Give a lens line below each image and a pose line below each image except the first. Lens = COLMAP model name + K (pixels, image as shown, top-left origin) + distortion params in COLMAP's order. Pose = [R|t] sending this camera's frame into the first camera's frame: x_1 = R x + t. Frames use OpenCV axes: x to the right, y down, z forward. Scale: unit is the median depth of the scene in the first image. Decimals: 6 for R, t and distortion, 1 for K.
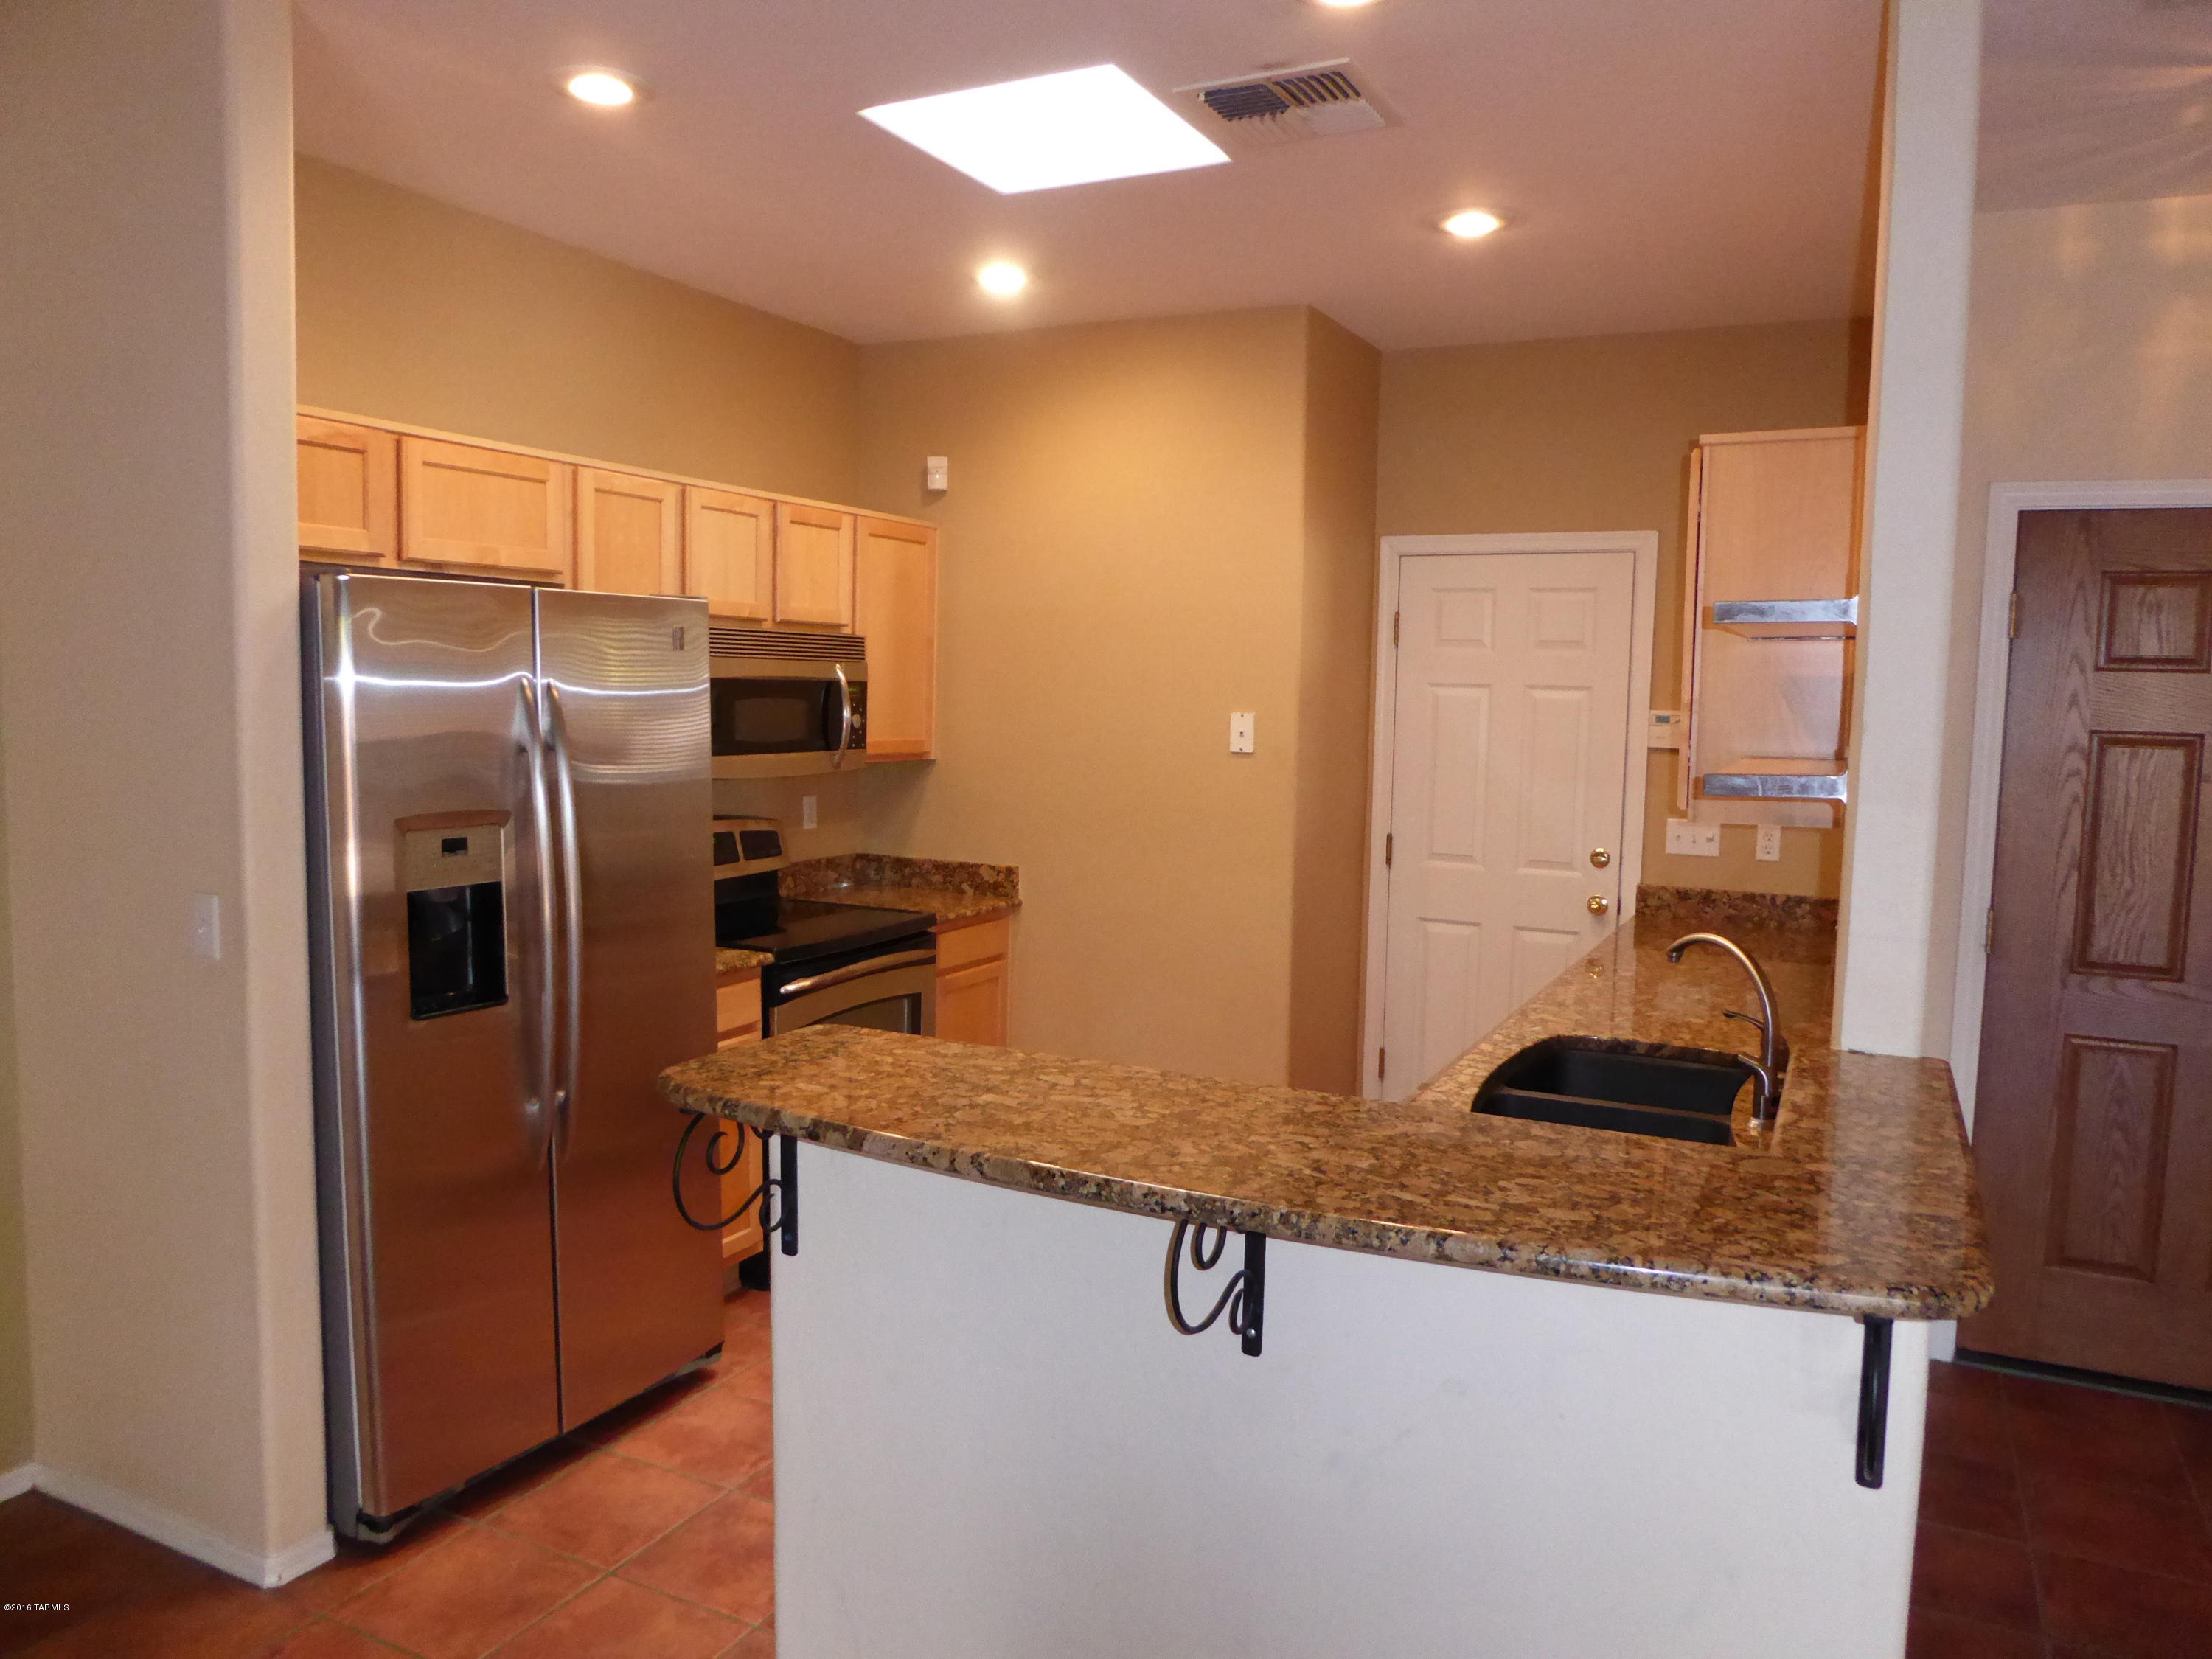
lens RADIAL K [[1562.4, 0, 1105.9], [0, 1562.4, 827.7], [0, 0, 1]] dist [-0.042463, 0.015642]
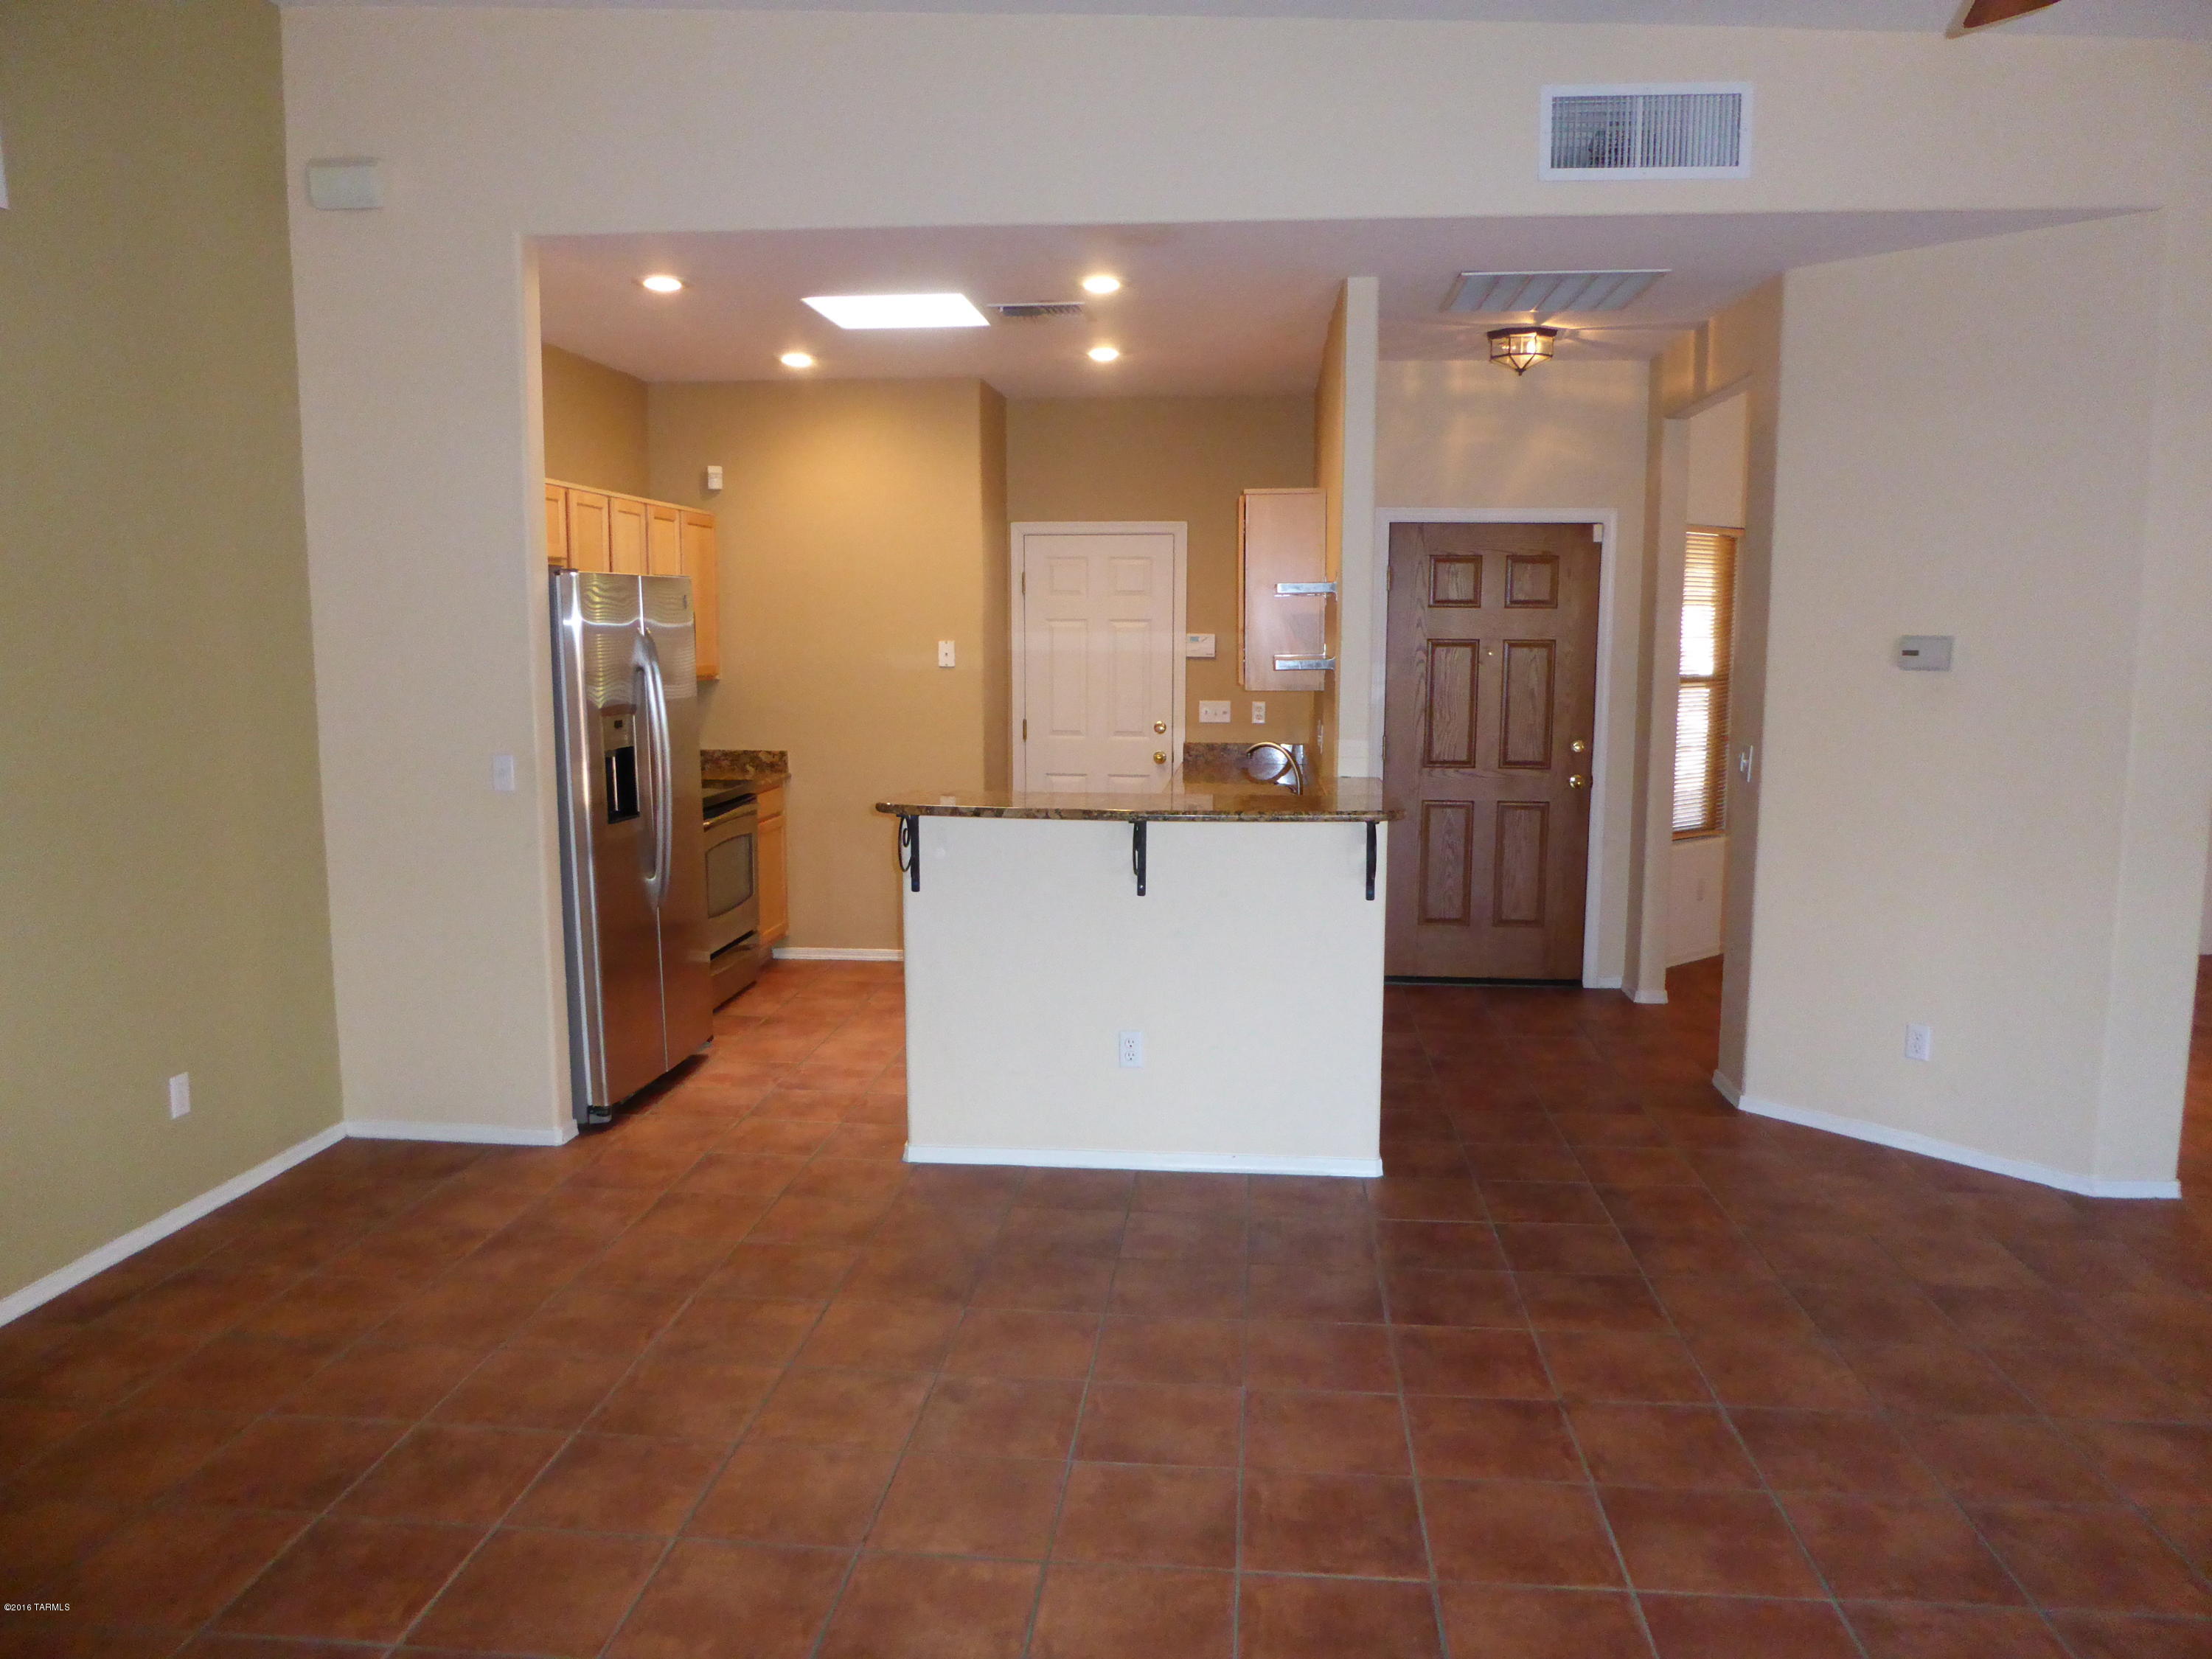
lens RADIAL K [[1562.4, 0, 1094.8], [0, 1562.4, 815.6], [0, 0, 1]] dist [-0.042463, 0.015642]
pose [[0.936565, -0.060511, 0.345231, -0.373450], [0.047950, 0.997844, 0.044817, 0.042994], [-0.347199, -0.025421, 0.937447, -0.589435]]
